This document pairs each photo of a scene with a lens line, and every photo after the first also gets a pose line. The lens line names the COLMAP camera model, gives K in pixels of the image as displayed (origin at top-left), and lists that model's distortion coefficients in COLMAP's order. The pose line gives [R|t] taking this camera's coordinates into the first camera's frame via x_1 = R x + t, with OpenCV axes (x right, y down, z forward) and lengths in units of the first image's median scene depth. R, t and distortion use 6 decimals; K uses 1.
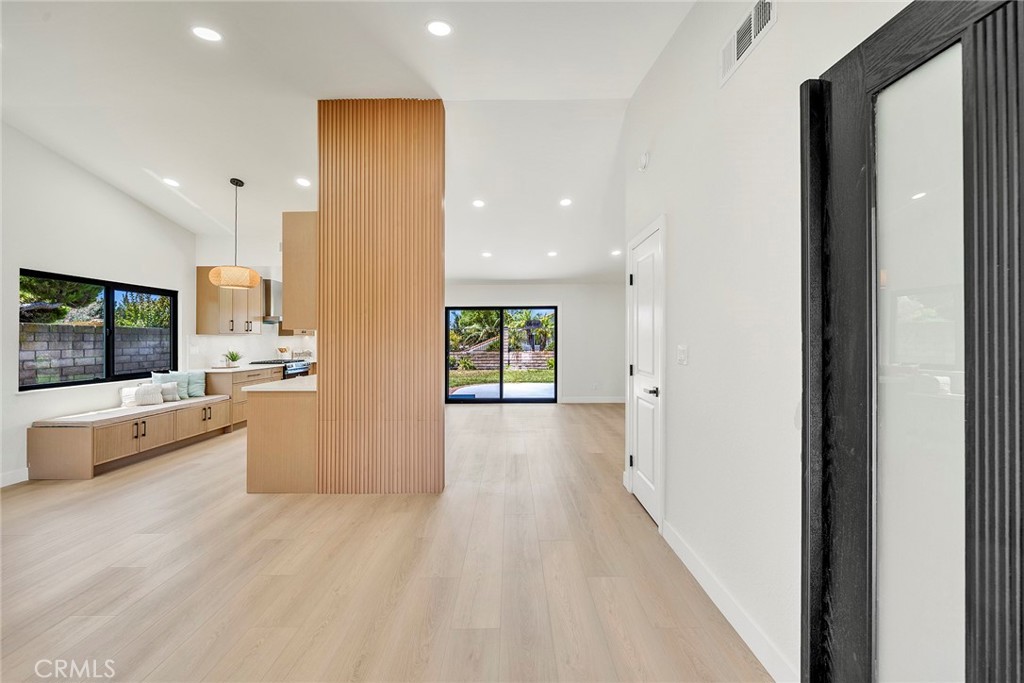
lens RADIAL K [[380.7, 0, 507.1], [0, 380.7, 345.4], [0, 0, 1]] dist [0.001160, 0.000105]
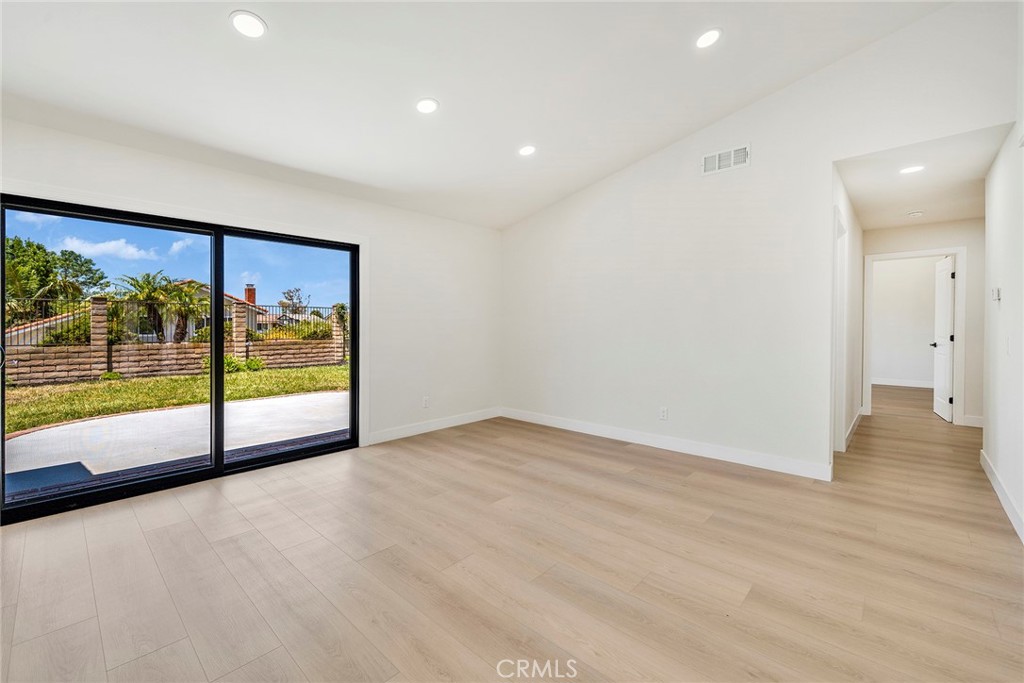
lens RADIAL K [[423.9, 0, 512.0], [0, 423.9, 341.5], [0, 0, 1]] dist [0.000206, 0.000117]
pose [[0.678427, -0.021750, 0.734346, -0.197746], [0.008965, 0.999732, 0.021328, 0.013615], [-0.734614, -0.007886, 0.678440, 0.810417]]
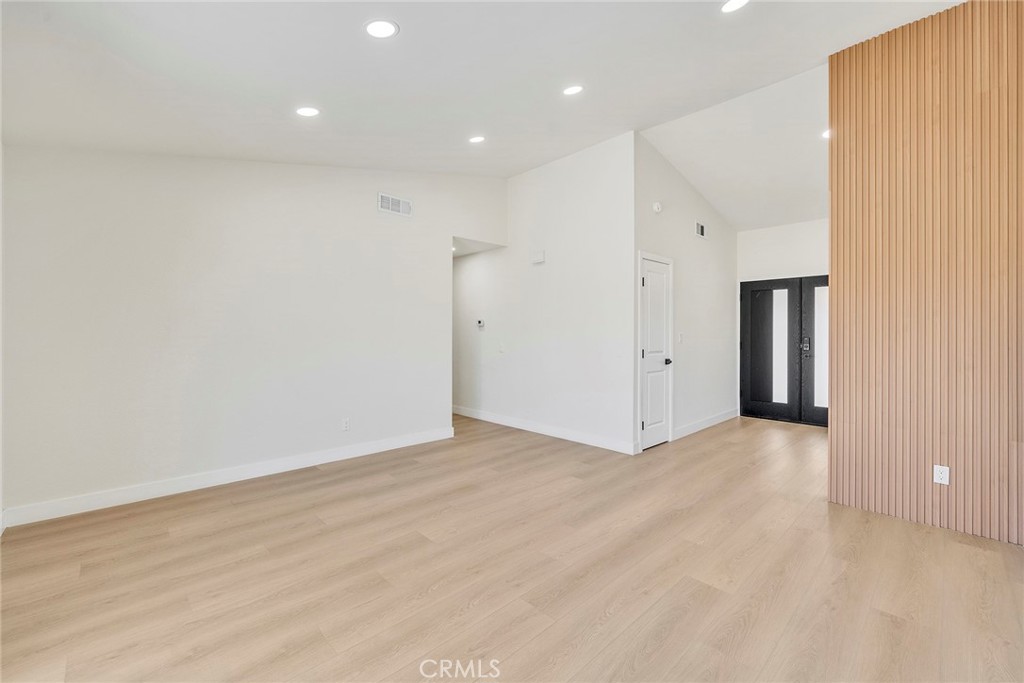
lens RADIAL K [[418.0, 0, 506.3], [0, 418.0, 336.0], [0, 0, 1]] dist [-0.000683, -0.000074]
pose [[-0.687524, 0.004324, 0.726149, -0.230233], [0.013299, 0.999890, 0.006637, -0.007501], [-0.726040, 0.014220, -0.687505, 1.556413]]
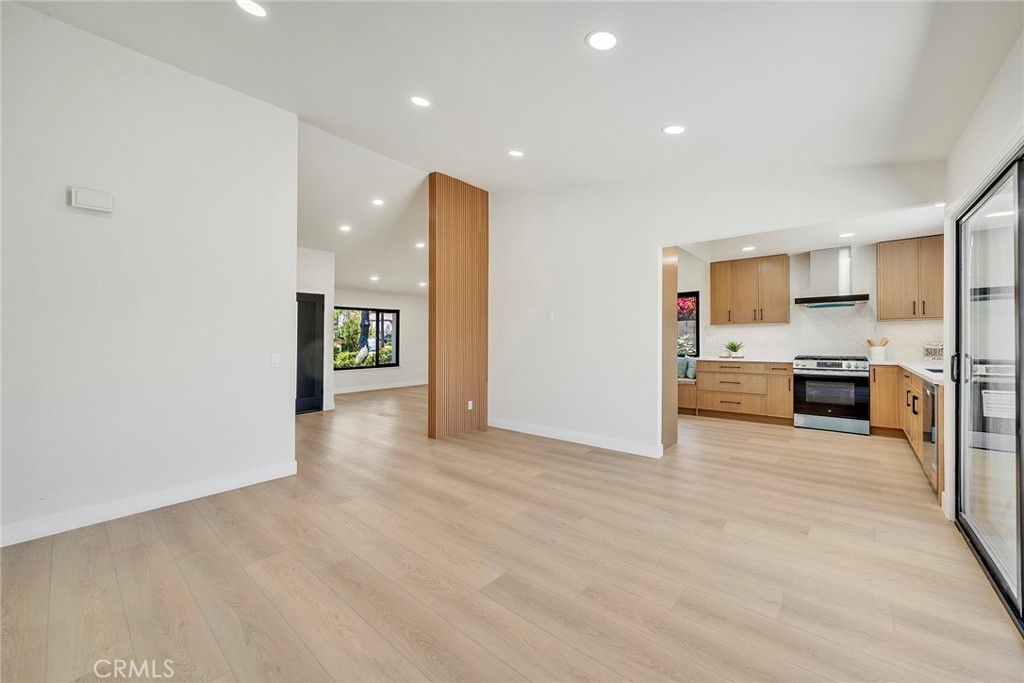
lens RADIAL K [[389.3, 0, 511.5], [0, 389.3, 338.3], [0, 0, 1]] dist [-0.000869, -0.000050]
pose [[-0.650304, 0.013266, -0.759558, 0.568547], [0.002908, 0.999884, 0.014974, -0.014169], [0.759669, 0.007529, -0.650267, 1.550305]]
